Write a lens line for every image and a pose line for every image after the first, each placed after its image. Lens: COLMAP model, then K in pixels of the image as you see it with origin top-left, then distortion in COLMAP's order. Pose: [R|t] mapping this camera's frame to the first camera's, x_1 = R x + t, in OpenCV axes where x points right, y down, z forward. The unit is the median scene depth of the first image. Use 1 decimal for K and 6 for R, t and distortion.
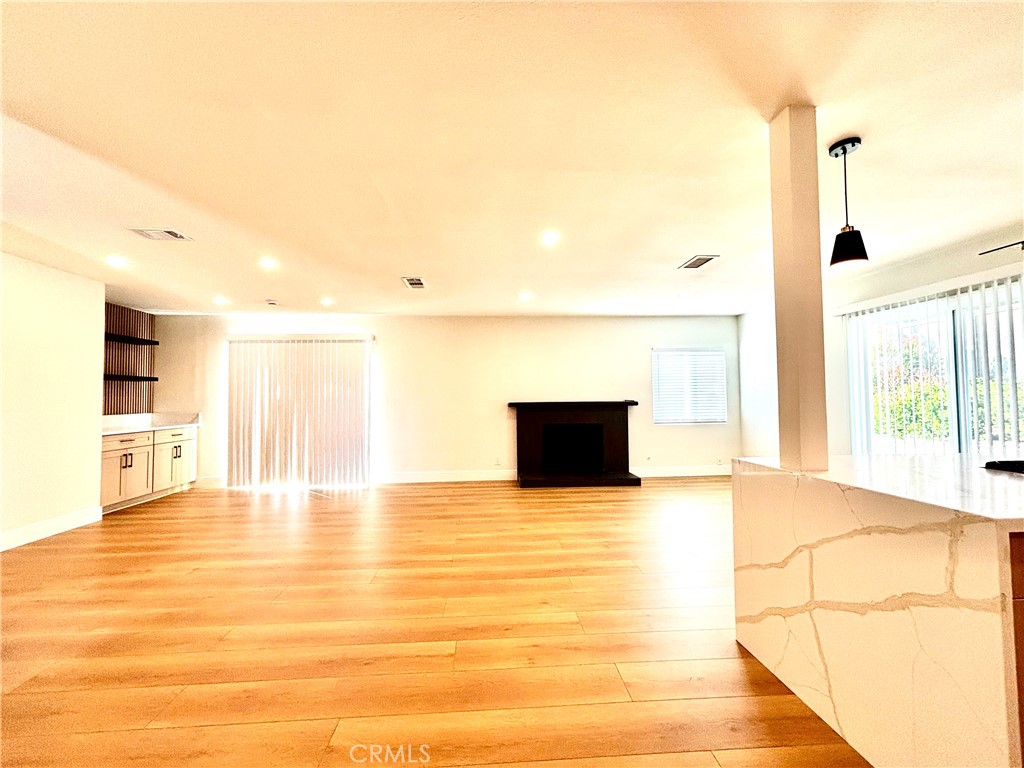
lens RADIAL K [[415.7, 0, 510.0], [0, 415.7, 383.8], [0, 0, 1]] dist [-0.000220, 0.000275]
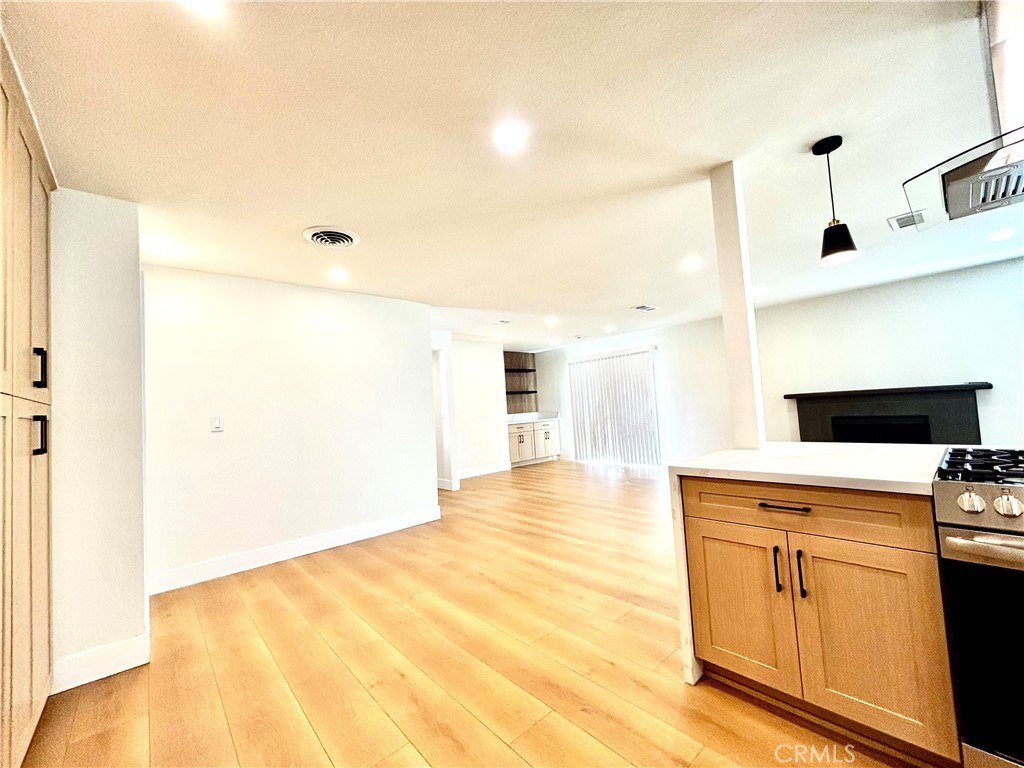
lens RADIAL K [[414.1, 0, 511.1], [0, 414.1, 384.0], [0, 0, 1]] dist [0.002026, -0.000315]
pose [[0.613995, -0.071618, -0.786054, 0.495314], [0.080290, 0.996376, -0.028066, -0.004435], [0.785216, -0.045880, 0.617520, -0.130433]]
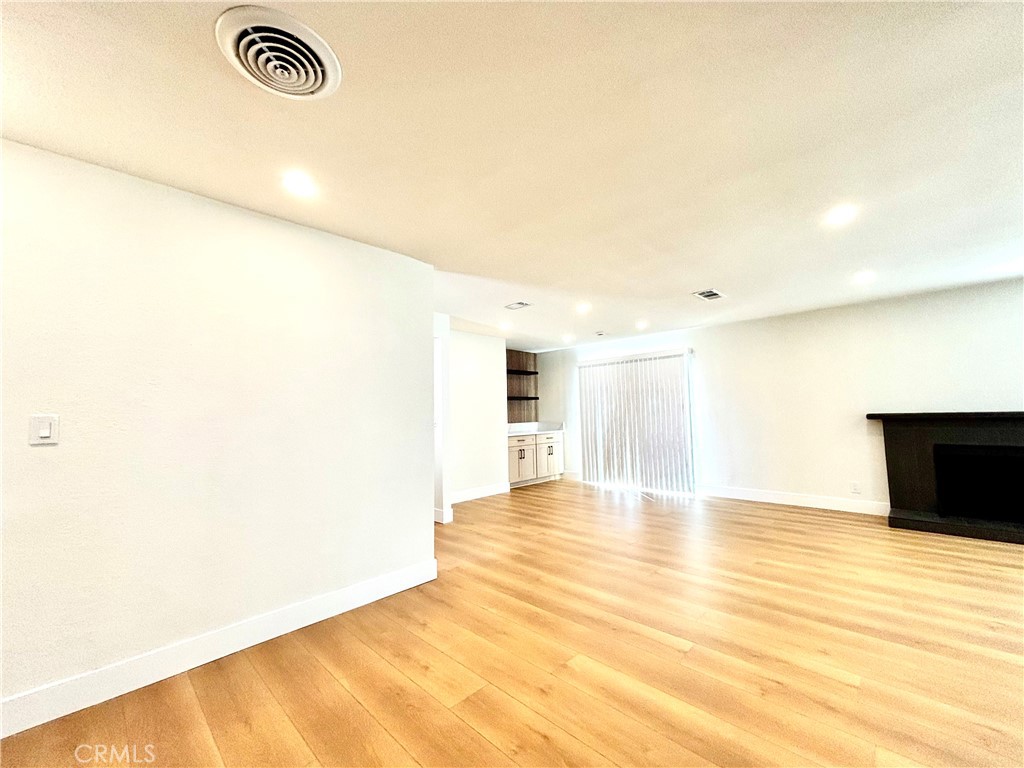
lens RADIAL K [[414.1, 0, 511.1], [0, 414.1, 384.0], [0, 0, 1]] dist [0.002026, -0.000315]
pose [[0.670818, -0.056981, -0.739430, 0.170077], [0.039627, 0.998374, -0.040985, -0.006811], [0.740563, -0.001808, 0.671985, -0.023581]]
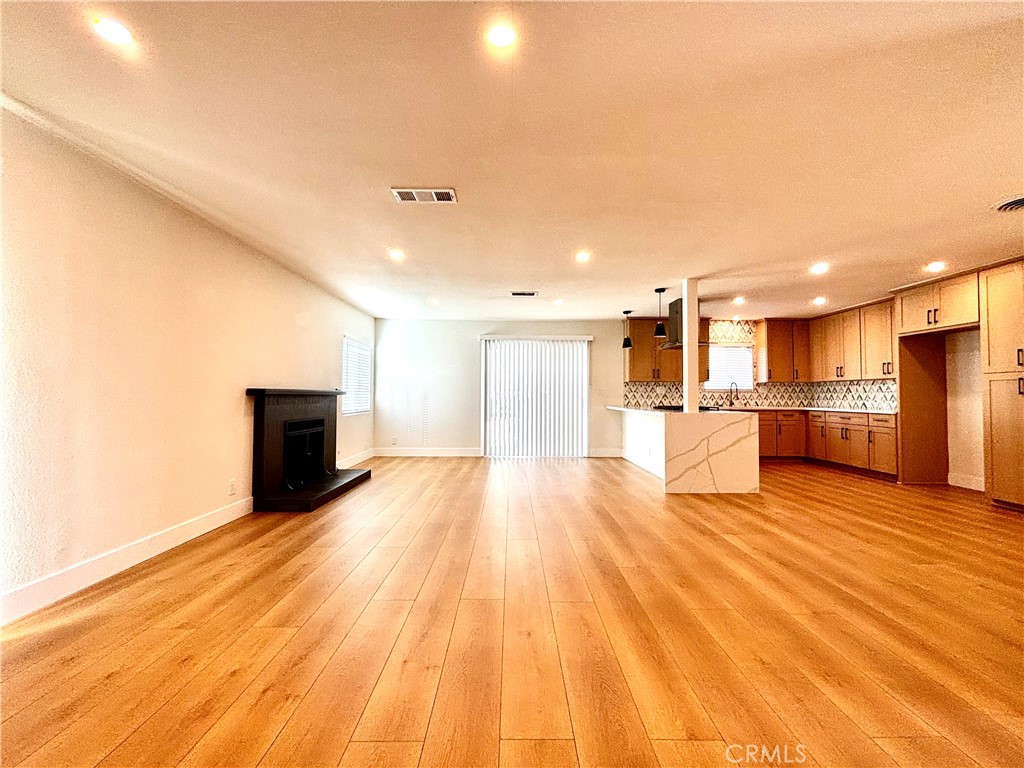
lens RADIAL K [[414.7, 0, 509.2], [0, 414.7, 384.8], [0, 0, 1]] dist [0.000778, -0.000085]
pose [[0.065491, 0.034528, 0.997256, -0.822071], [-0.038233, 0.998754, -0.032069, 0.061018], [-0.997120, -0.036028, 0.066730, 0.791208]]
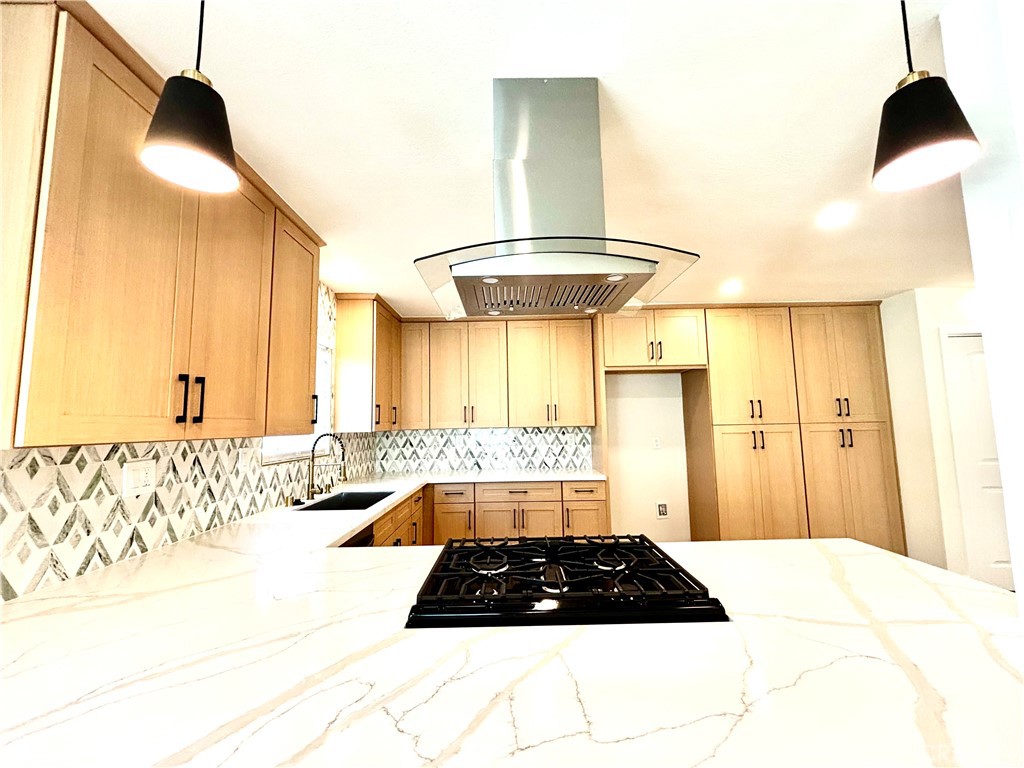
lens RADIAL K [[415.7, 0, 510.0], [0, 415.7, 383.8], [0, 0, 1]] dist [-0.000220, 0.000275]
pose [[-0.997225, 0.034564, 0.065931, 0.535598], [0.025567, 0.990824, -0.132721, -0.018225], [-0.069913, -0.130667, -0.988958, 0.627105]]
